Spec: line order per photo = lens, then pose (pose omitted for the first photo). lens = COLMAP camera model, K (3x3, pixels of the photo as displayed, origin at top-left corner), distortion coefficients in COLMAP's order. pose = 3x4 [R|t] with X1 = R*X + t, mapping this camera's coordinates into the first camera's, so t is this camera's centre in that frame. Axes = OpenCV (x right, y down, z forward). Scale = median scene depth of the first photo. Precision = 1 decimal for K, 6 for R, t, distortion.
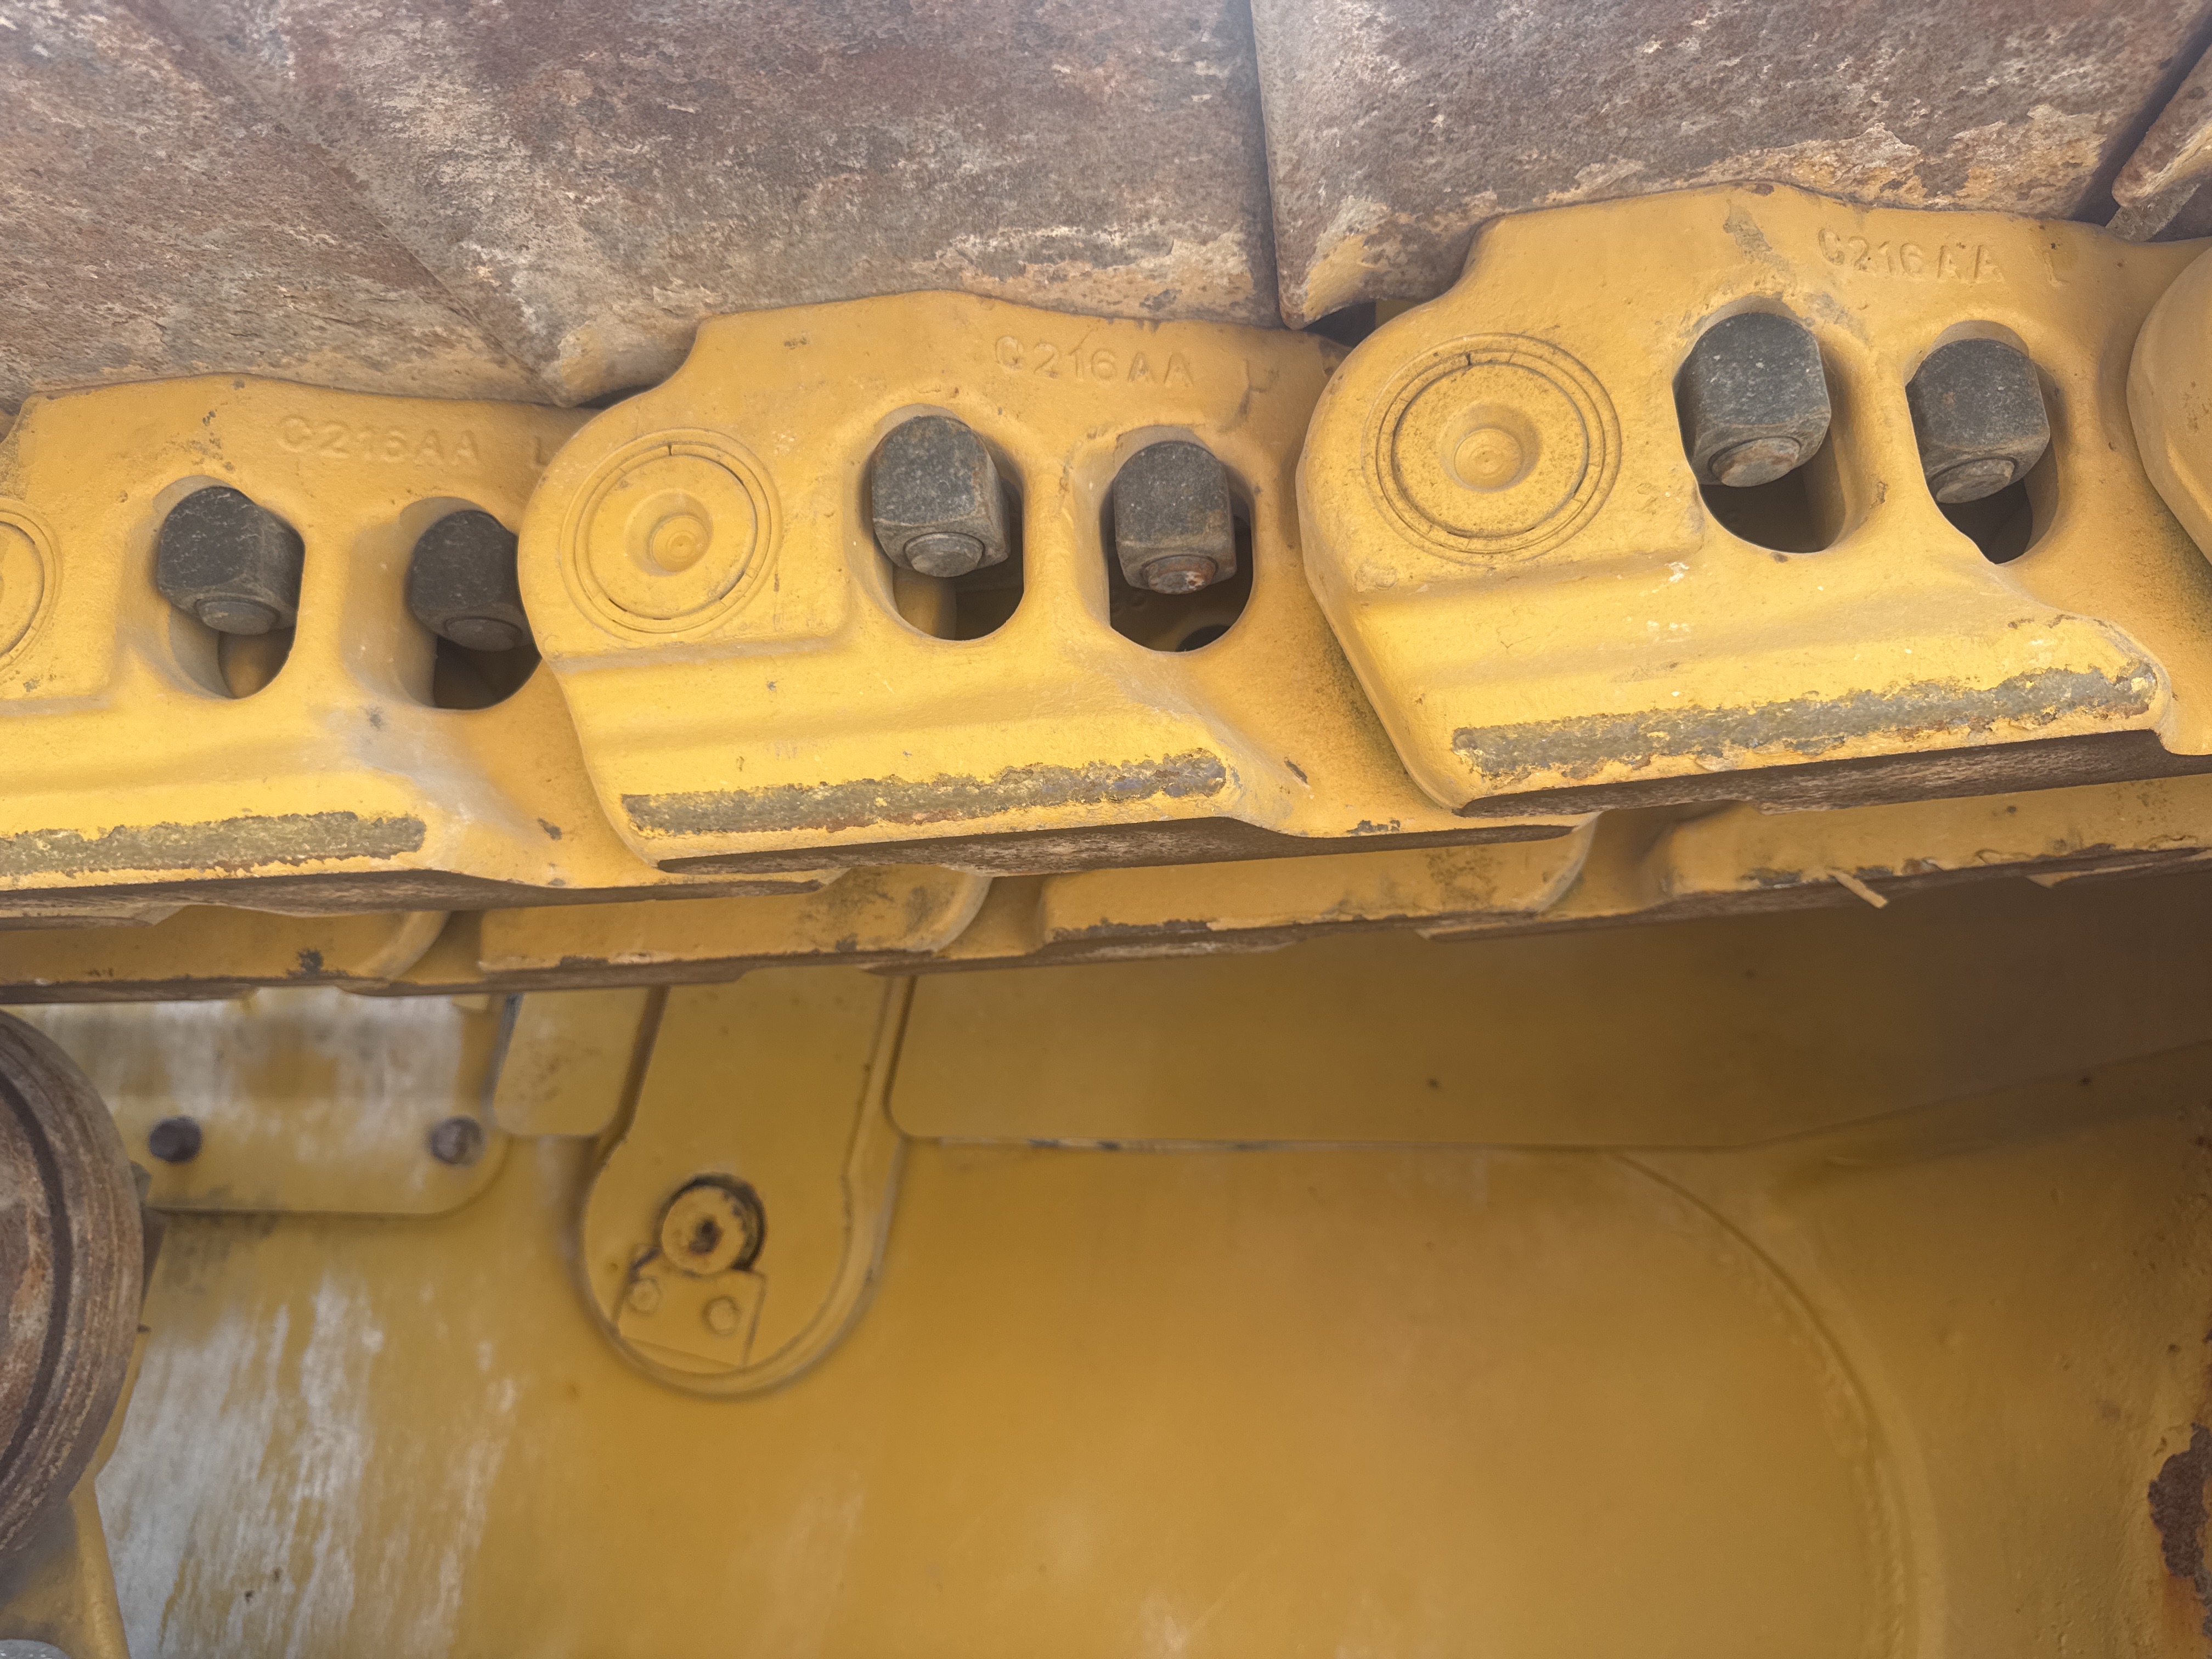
lens RADIAL K [[1606.7, 0, 1044.3], [0, 1606.7, 905.8], [0, 0, 1]] dist [0.004950, -0.030545]
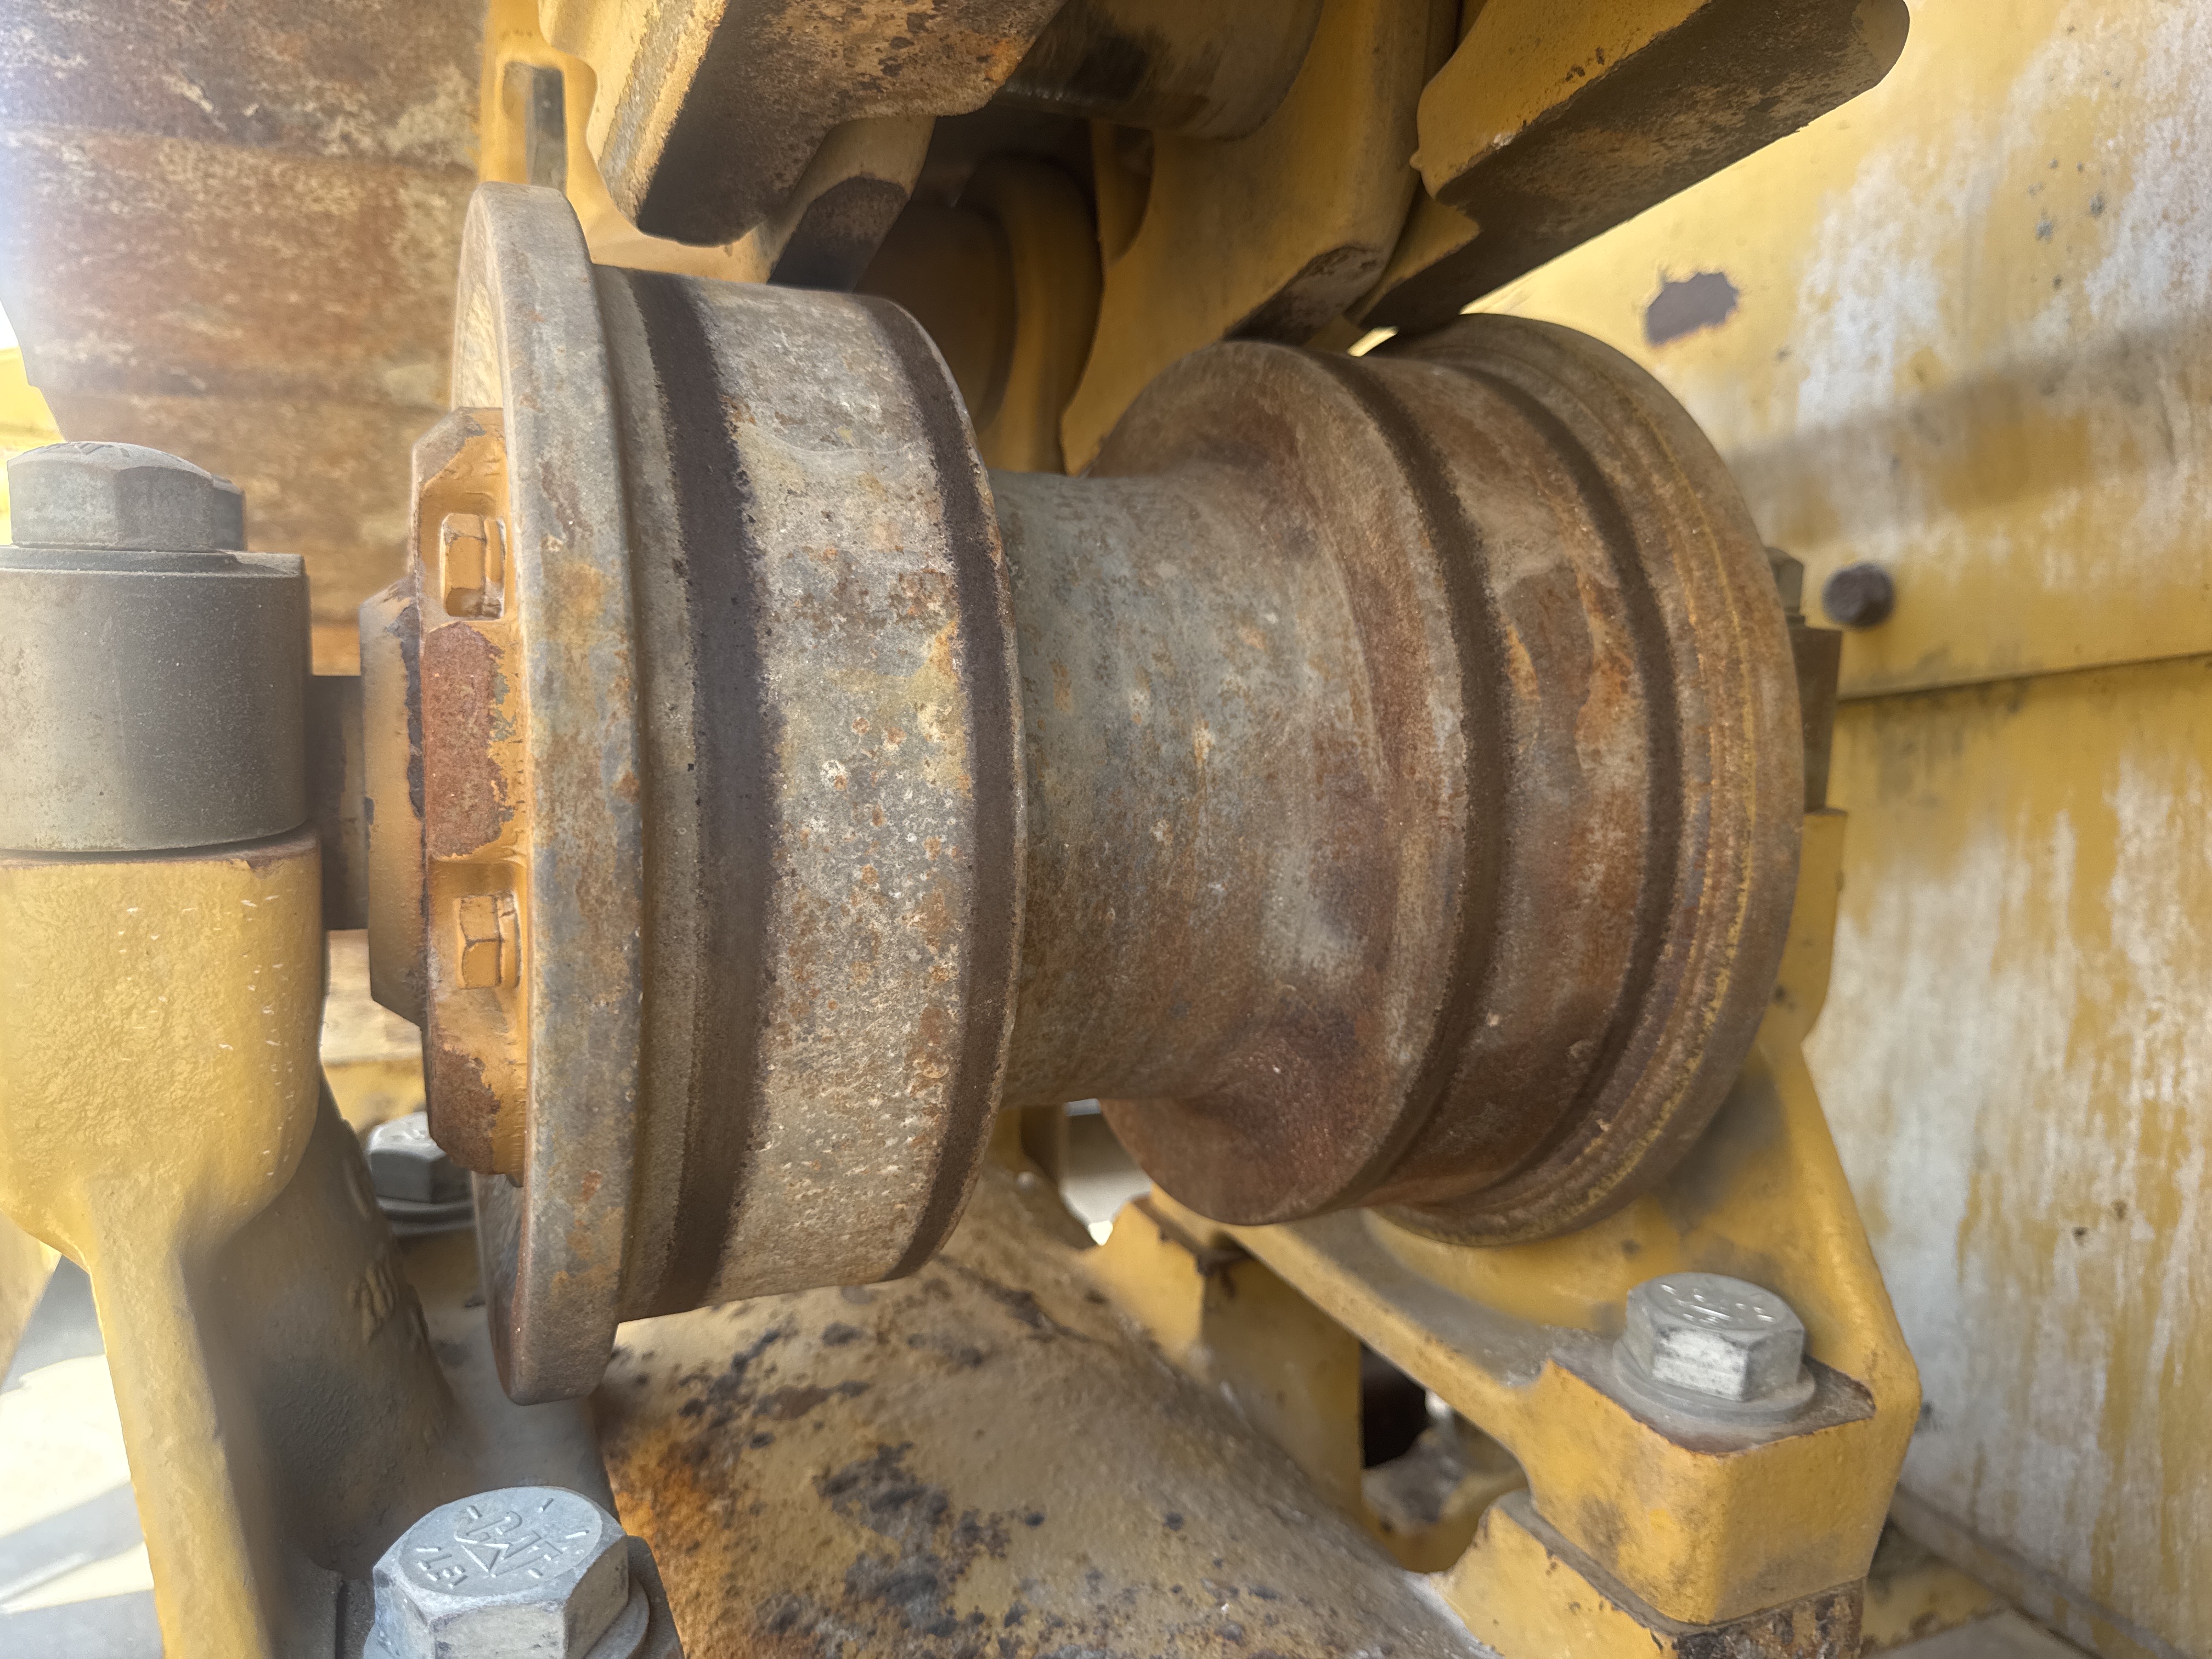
lens RADIAL K [[1573.5, 0, 1106.2], [0, 1573.5, 770.6], [0, 0, 1]] dist [0.070357, -0.103662]
pose [[0.573026, -0.082323, -0.815392, -0.187158], [0.205433, 0.977605, 0.045671, 0.137594], [0.793371, -0.193679, 0.577105, 0.358901]]
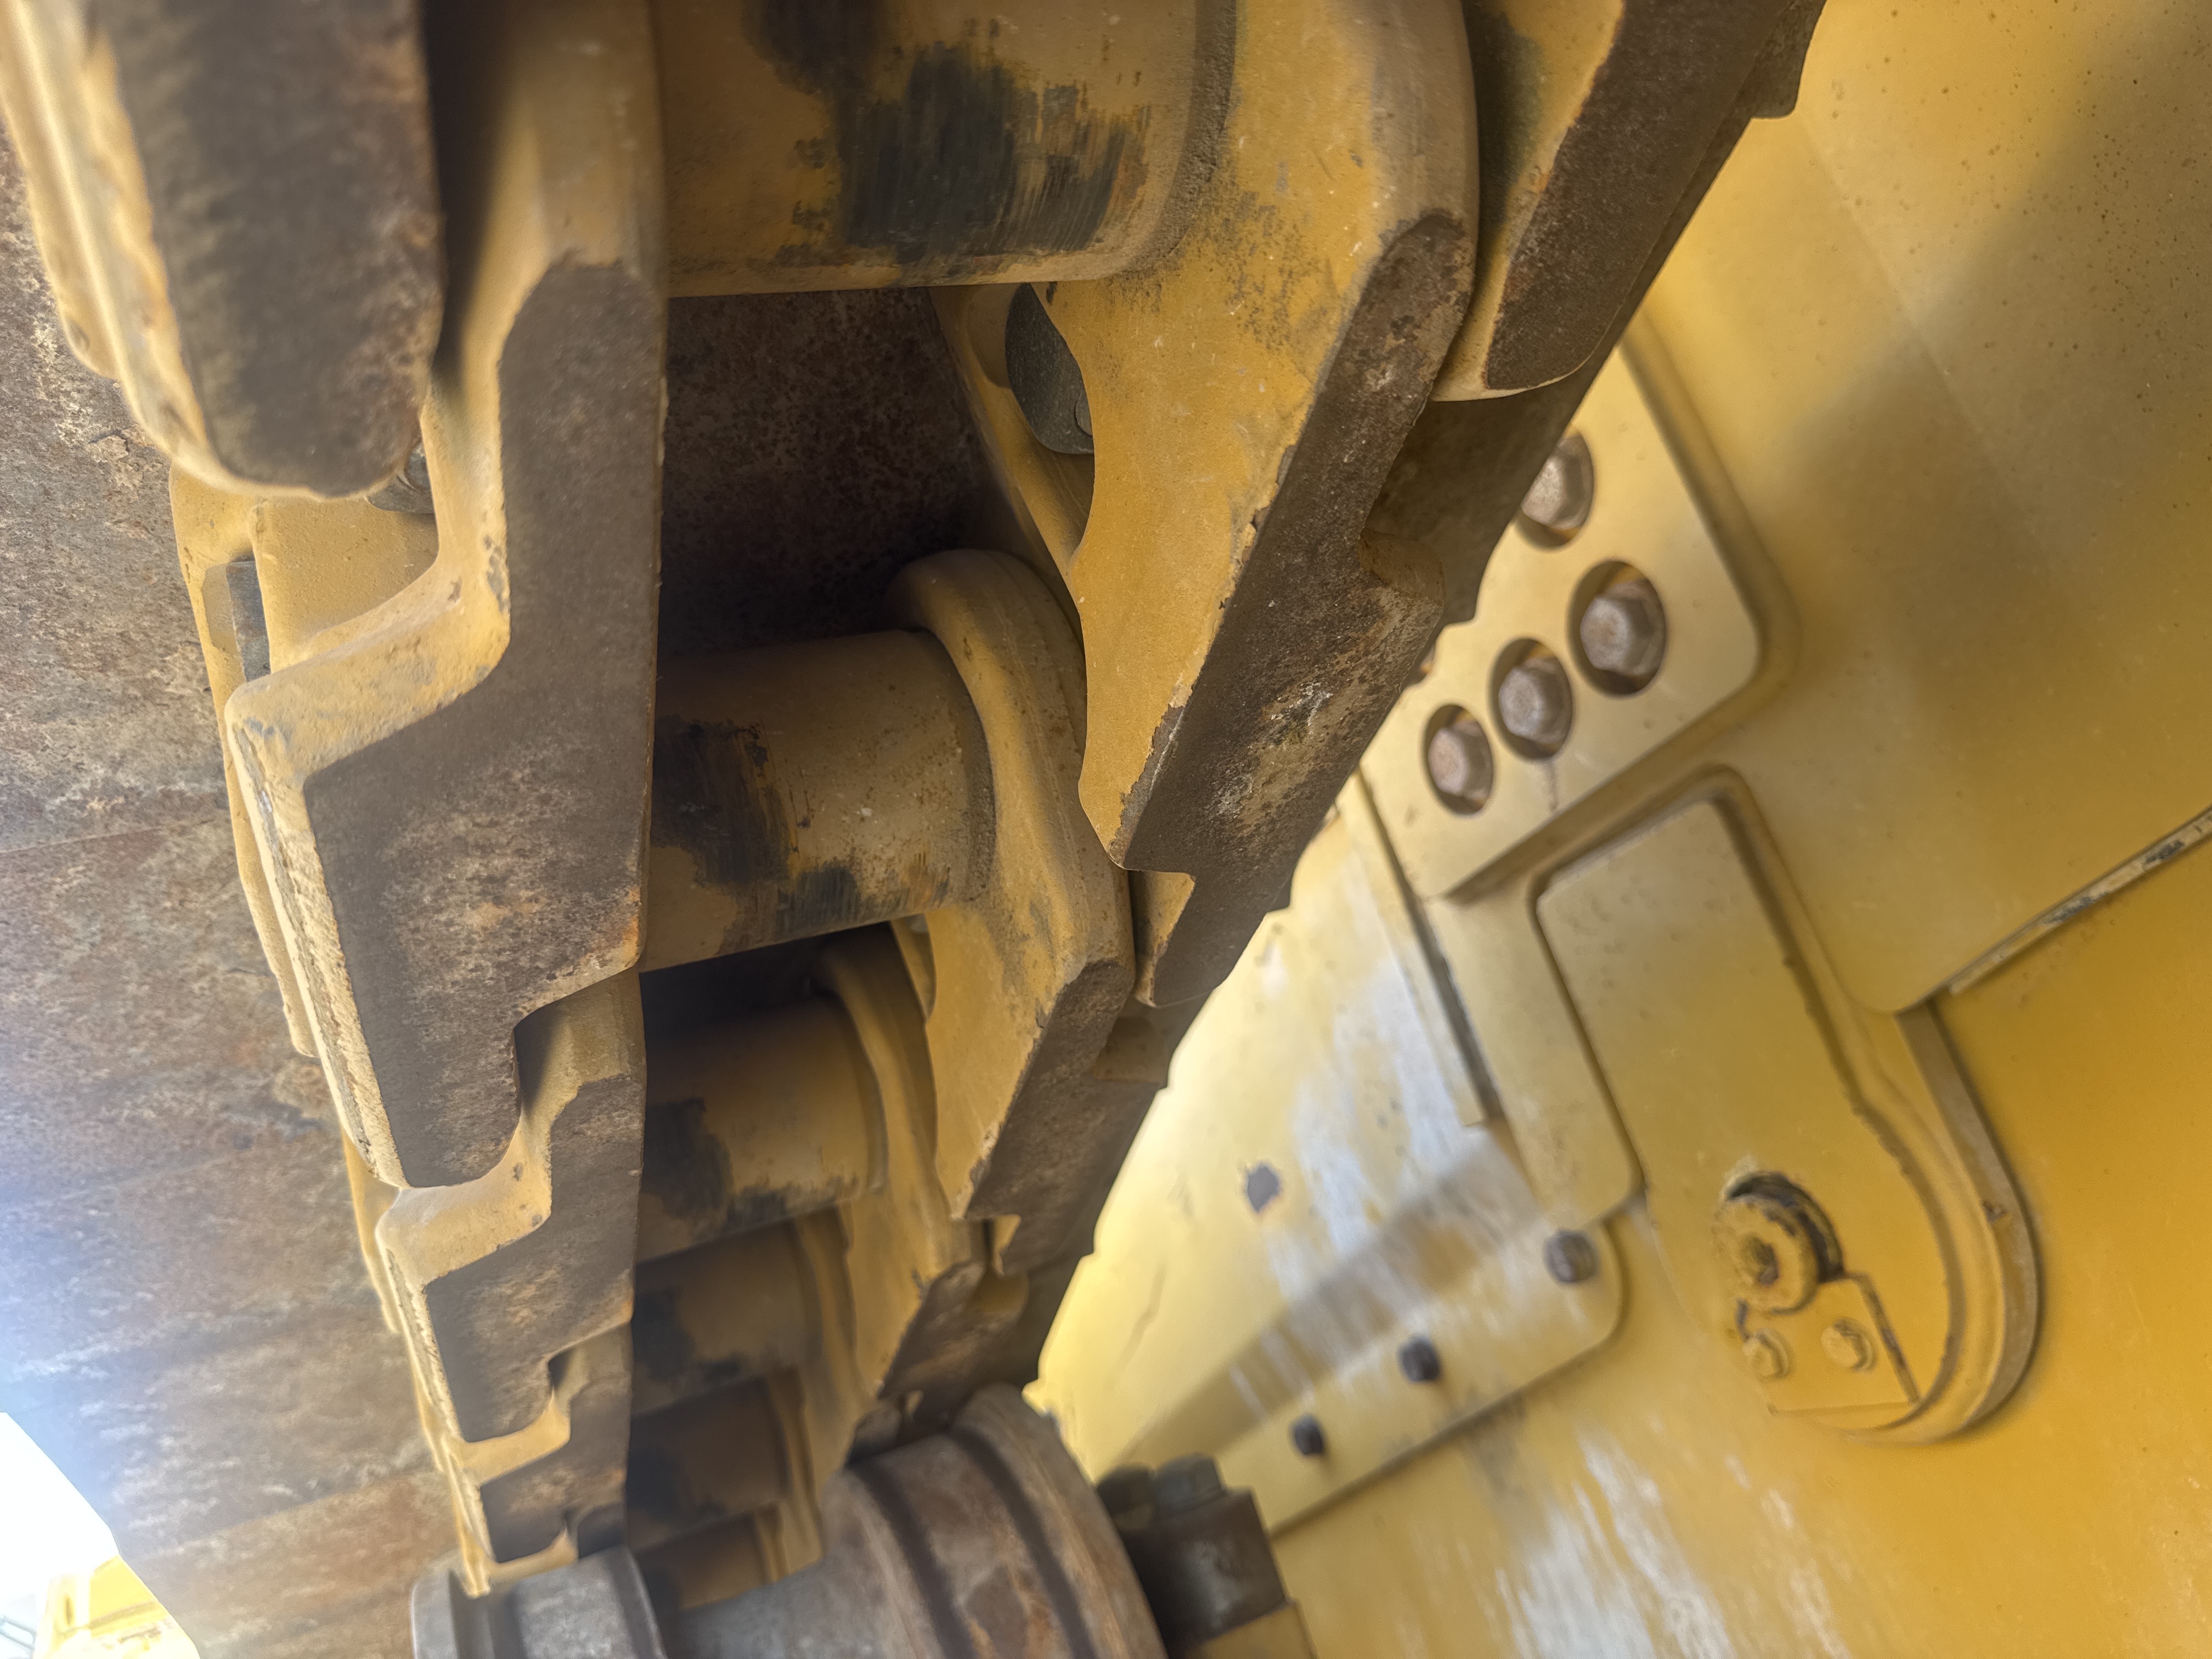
lens RADIAL K [[1512.2, 0, 1073.1], [0, 1512.2, 908.8], [0, 0, 1]] dist [-0.004939, -0.002191]
pose [[0.408937, -0.571757, -0.711242, 0.257299], [0.524589, 0.785027, -0.329453, 0.137545], [0.746711, -0.238385, 0.620964, 0.349421]]
